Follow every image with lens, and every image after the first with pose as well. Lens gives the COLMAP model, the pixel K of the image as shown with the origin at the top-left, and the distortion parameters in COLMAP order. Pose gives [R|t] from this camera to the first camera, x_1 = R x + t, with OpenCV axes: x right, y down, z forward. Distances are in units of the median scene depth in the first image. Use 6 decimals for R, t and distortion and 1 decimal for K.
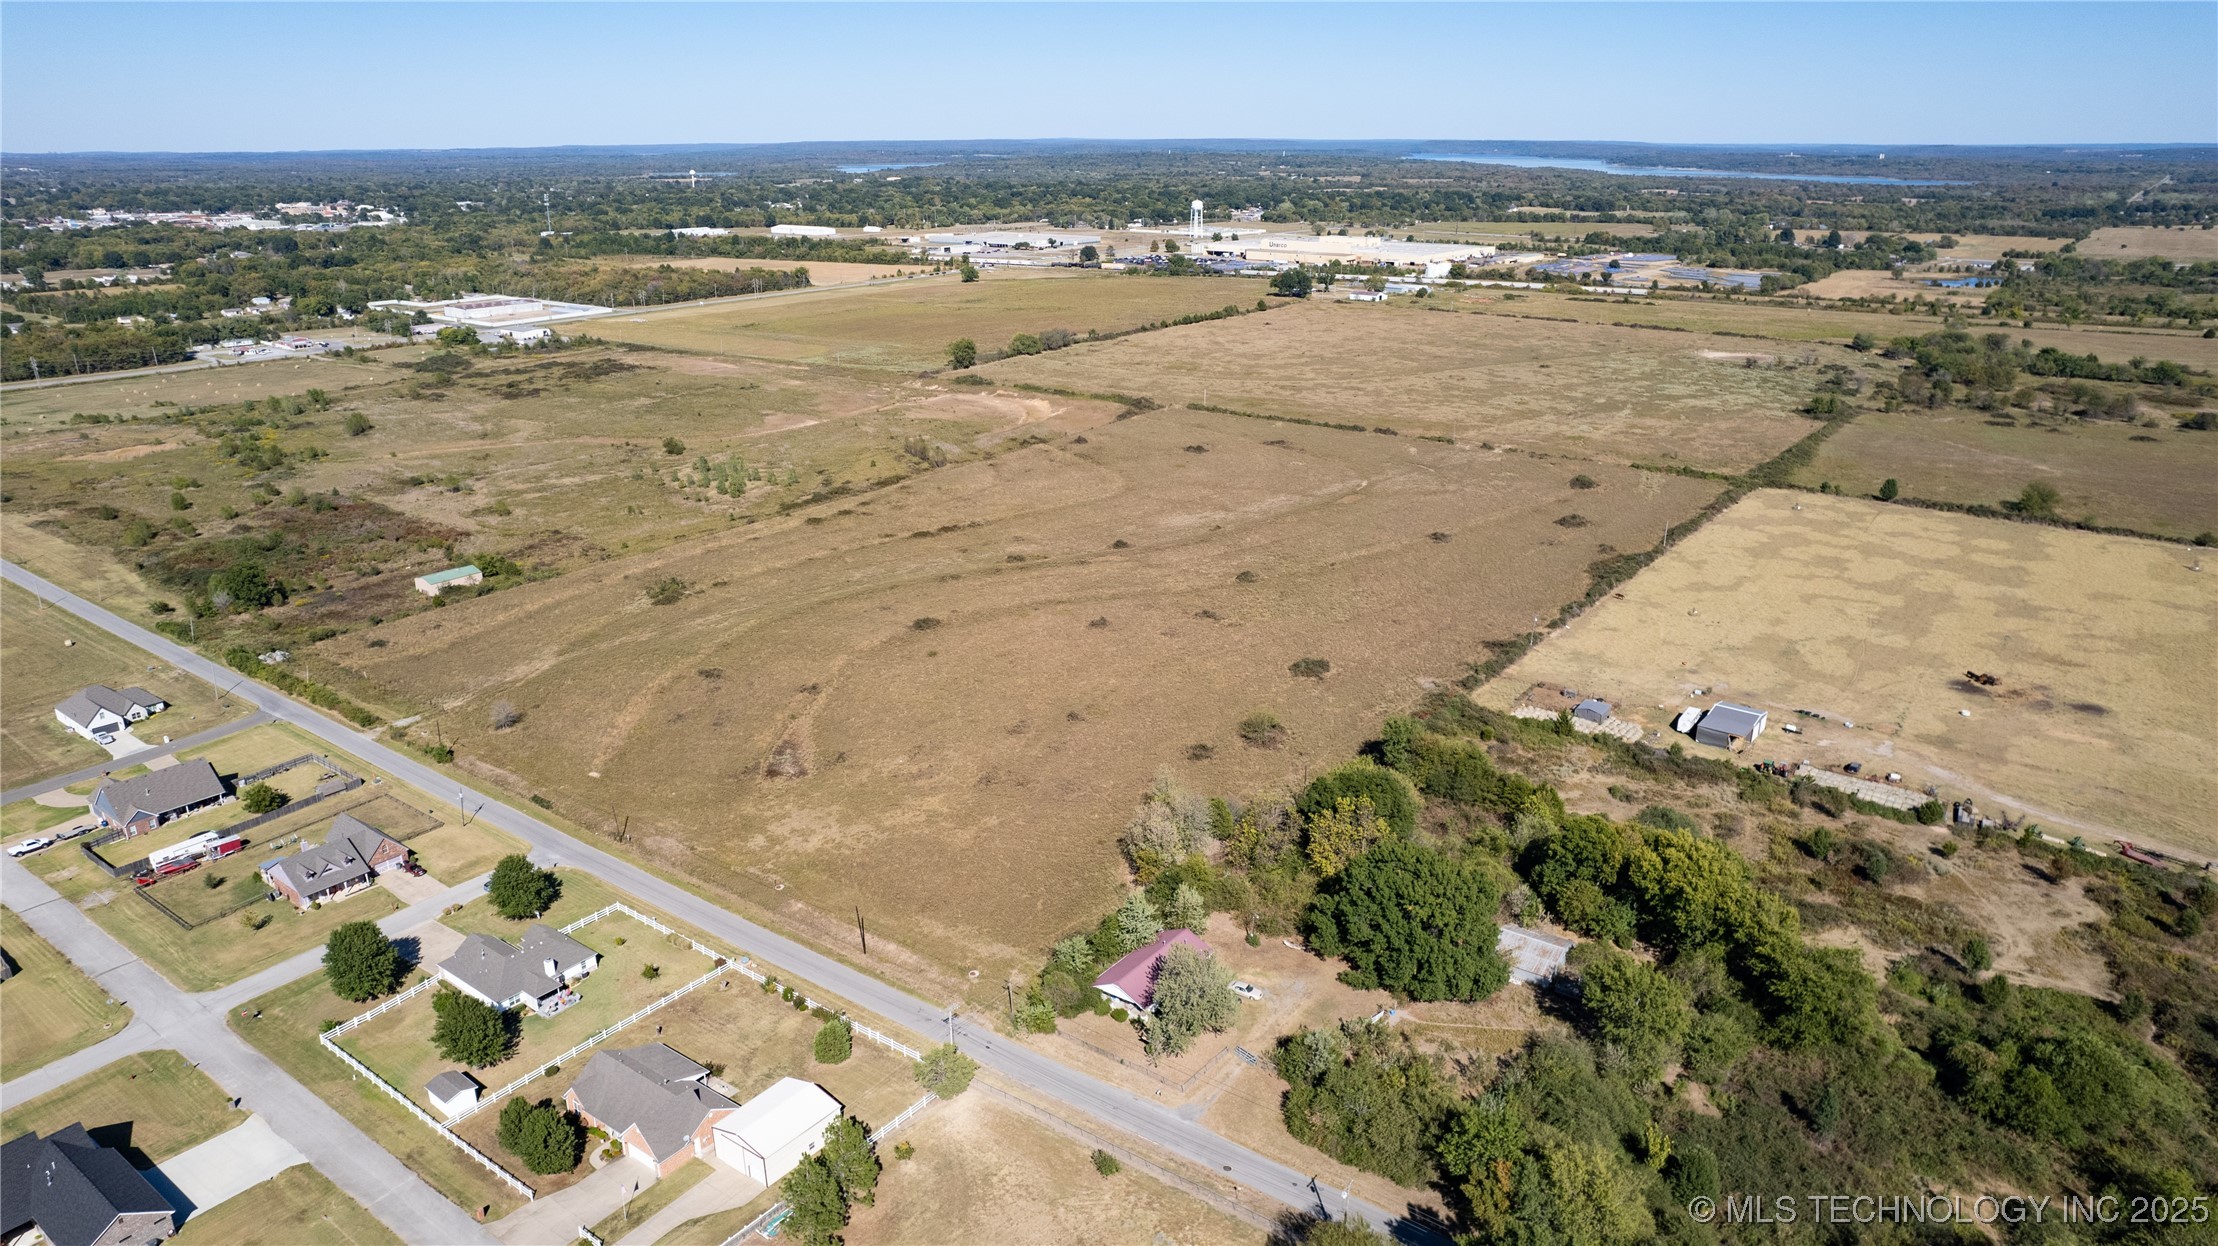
lens RADIAL K [[1420.5, 0, 1108.1], [0, 1420.5, 627.6], [0, 0, 1]] dist [-0.059681, 0.038877]
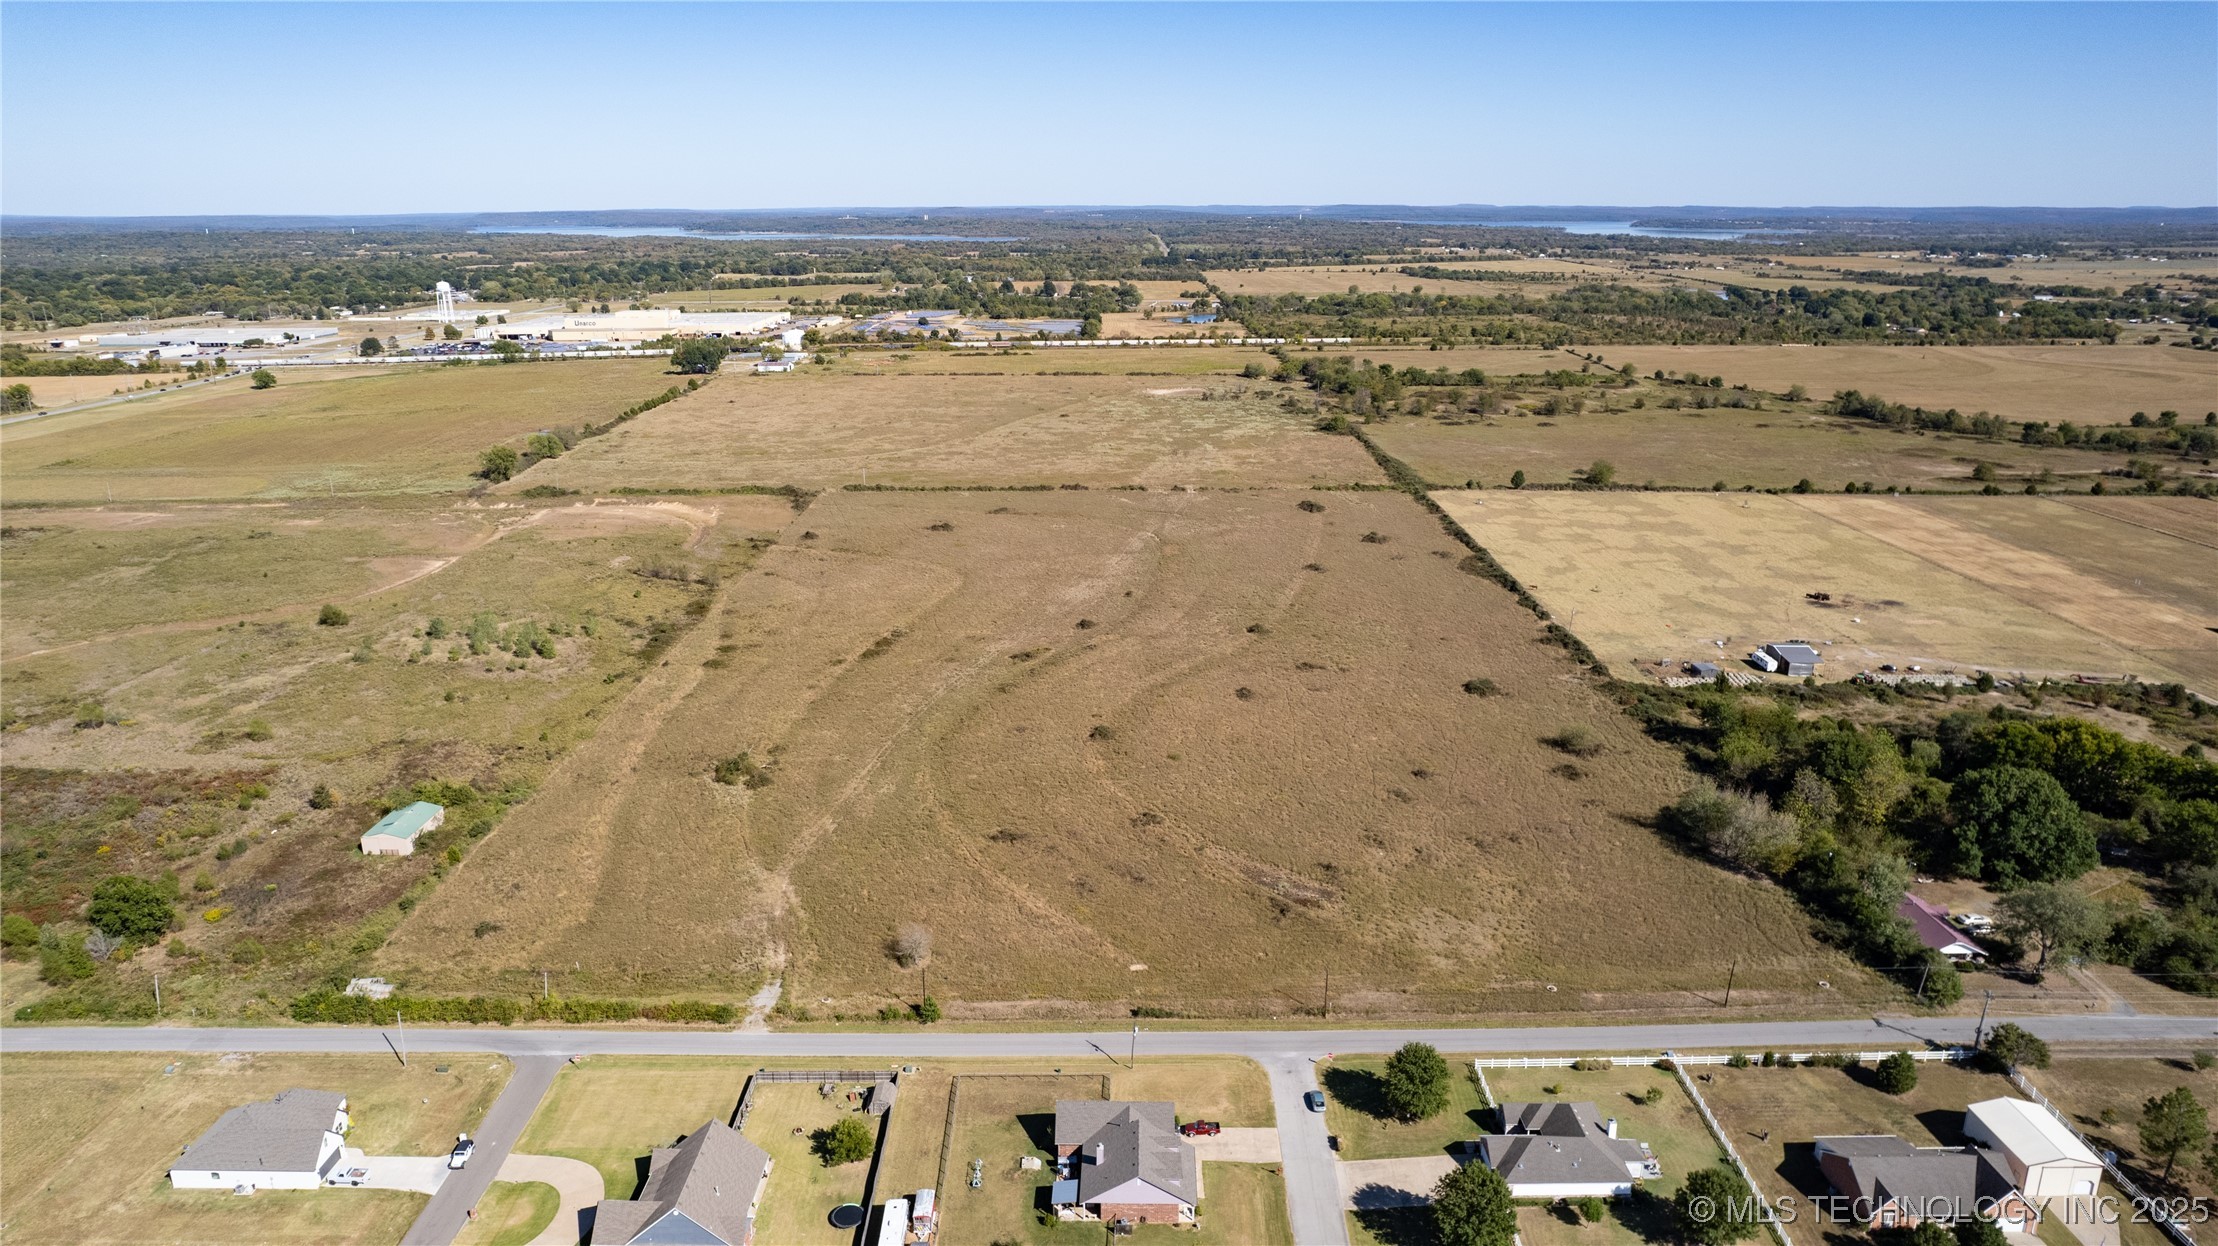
lens RADIAL K [[1420.5, 0, 1105.5], [0, 1420.5, 622.3], [0, 0, 1]] dist [-0.059681, 0.038877]
pose [[0.804472, -0.170009, 0.569142, -0.543586], [0.197402, 0.980226, 0.013779, -0.072344], [-0.560230, 0.101265, 0.822124, 0.207050]]
